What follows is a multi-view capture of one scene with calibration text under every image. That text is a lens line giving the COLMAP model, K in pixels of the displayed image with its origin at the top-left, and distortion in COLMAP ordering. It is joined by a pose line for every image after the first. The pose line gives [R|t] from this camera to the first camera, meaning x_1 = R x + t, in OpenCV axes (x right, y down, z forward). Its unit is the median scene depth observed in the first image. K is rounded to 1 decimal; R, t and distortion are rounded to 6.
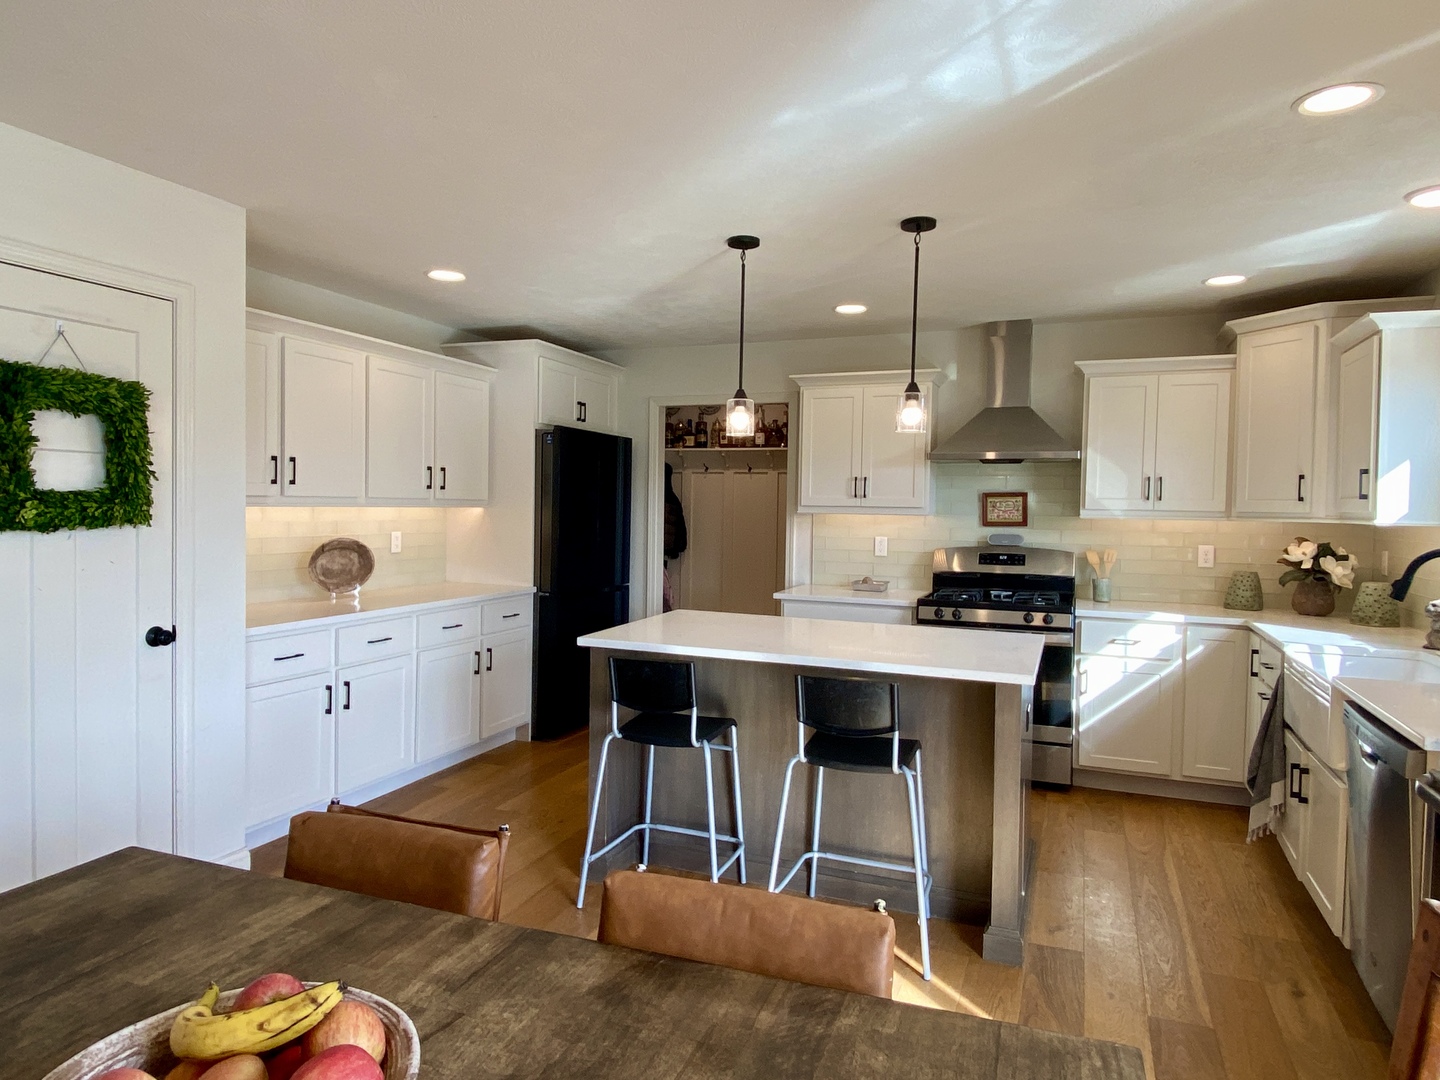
lens RADIAL K [[900.1, 0, 717.2], [0, 900.1, 539.2], [0, 0, 1]] dist [0.014839, -0.015855]
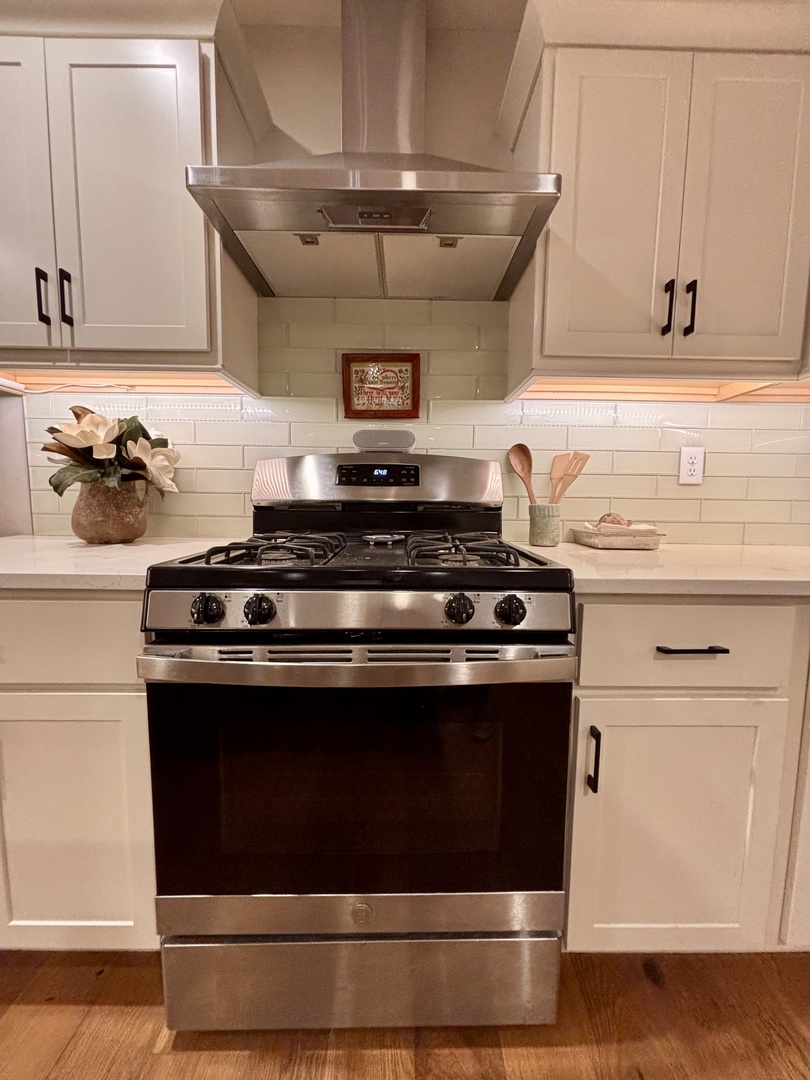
lens RADIAL K [[434.5, 0, 405.2], [0, 434.5, 532.7], [0, 0, 1]] dist [-0.005820, 0.001279]
pose [[0.920786, -0.040401, 0.387970, 0.283357], [0.011792, 0.997050, 0.075840, 0.045975], [-0.389890, -0.065258, 0.918546, 0.933378]]
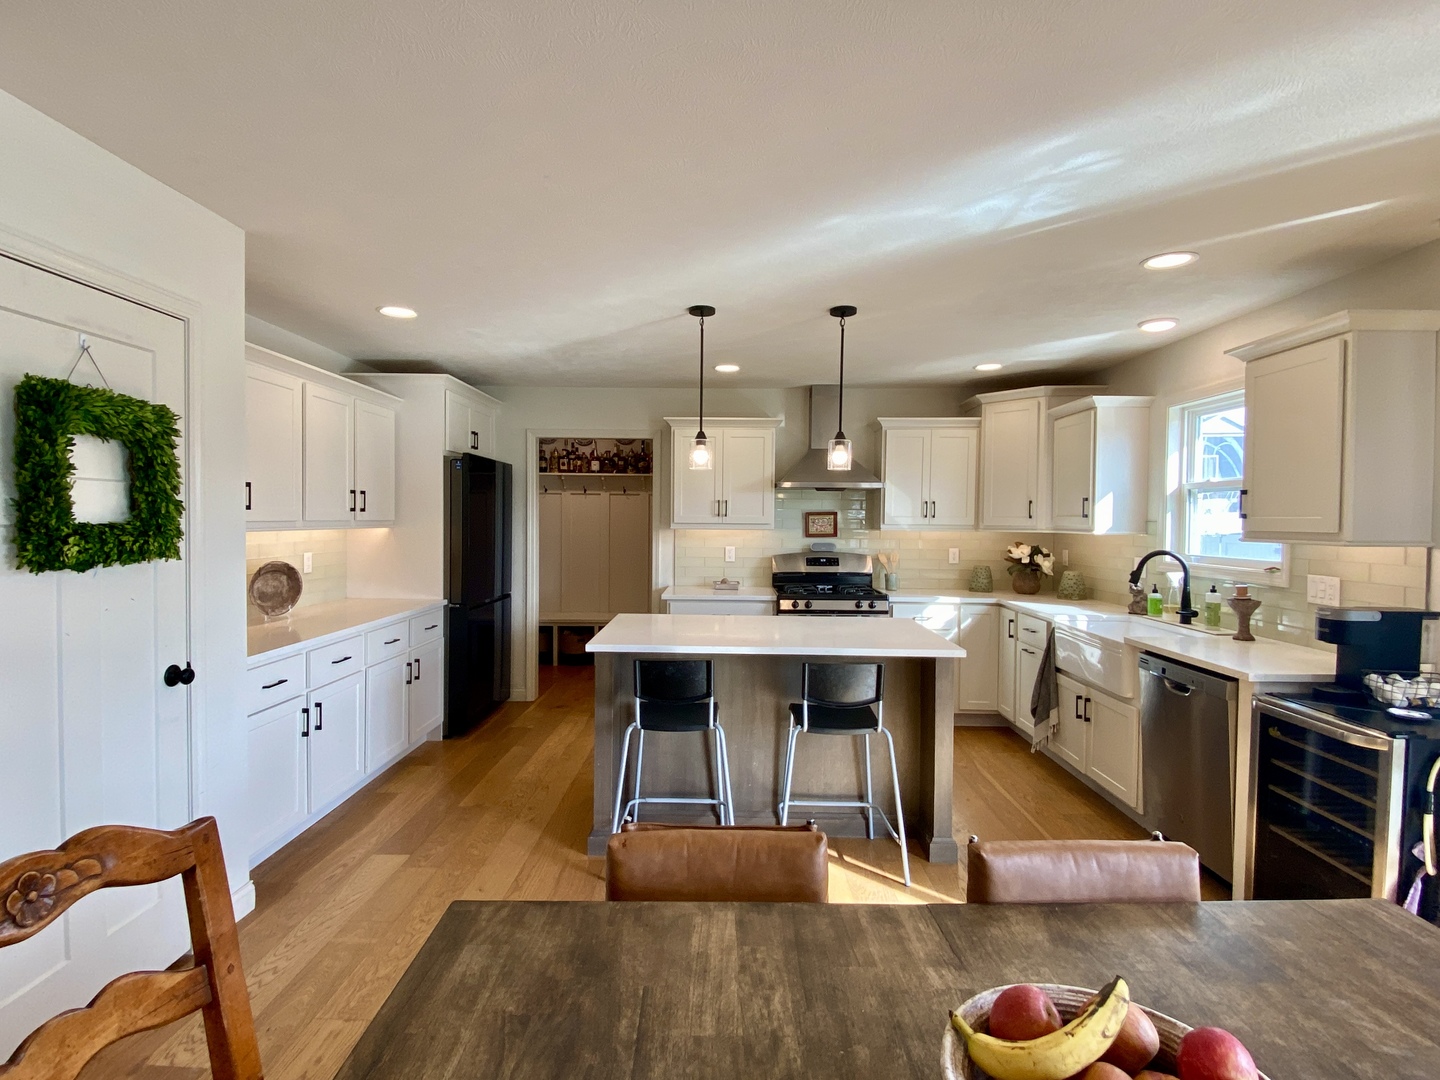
lens RADIAL K [[721.5, 0, 718.9], [0, 721.5, 541.6], [0, 0, 1]] dist [0.005477, -0.005898]
pose [[0.934547, -0.019316, 0.355314, -0.255928], [0.019877, 0.999800, 0.002073, -0.016019], [-0.355283, 0.005126, 0.934745, 0.068457]]
